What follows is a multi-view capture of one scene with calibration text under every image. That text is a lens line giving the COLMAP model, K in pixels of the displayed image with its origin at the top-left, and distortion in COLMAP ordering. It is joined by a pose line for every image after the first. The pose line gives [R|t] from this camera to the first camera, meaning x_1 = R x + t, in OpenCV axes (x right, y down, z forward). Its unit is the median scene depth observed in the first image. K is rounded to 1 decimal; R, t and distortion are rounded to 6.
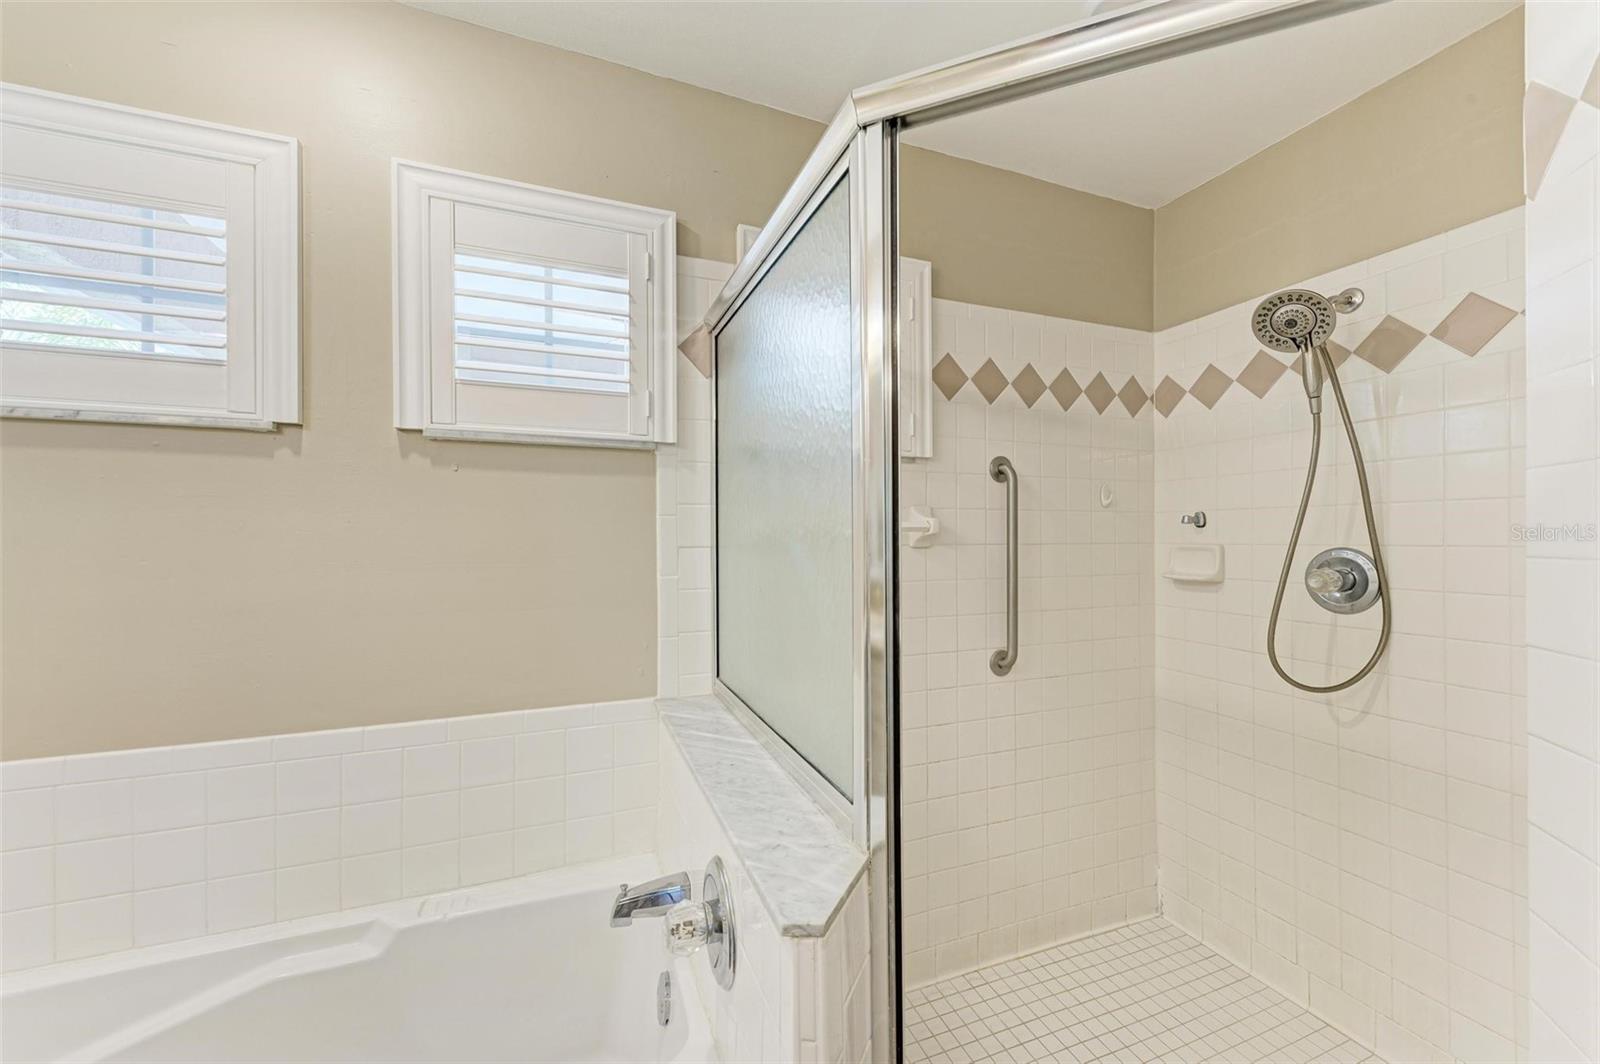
lens RADIAL K [[623.3, 0, 802.5], [0, 623.3, 537.7], [0, 0, 1]] dist [0.010408, -0.000485]
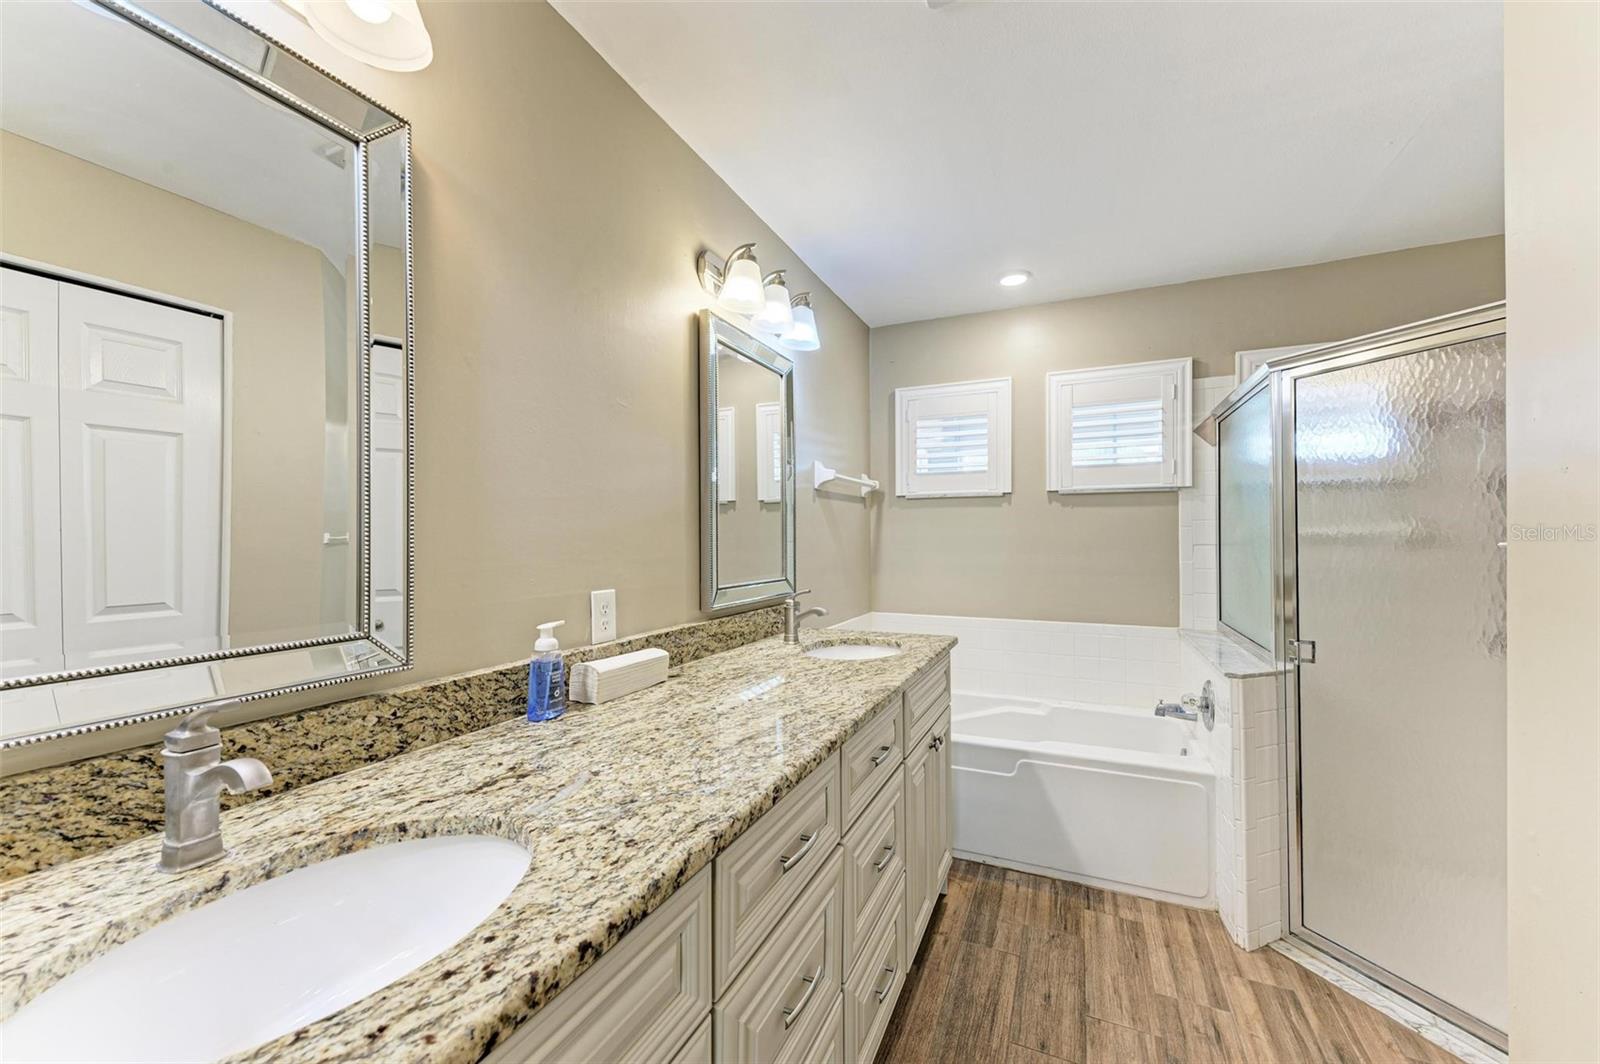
lens RADIAL K [[623.3, 0, 802.5], [0, 623.3, 537.7], [0, 0, 1]] dist [0.010408, -0.000485]
pose [[0.705380, -0.000838, -0.708829, 0.283146], [-0.000056, 0.999999, -0.001237, -0.002597], [0.708830, 0.000912, 0.705379, -1.058745]]
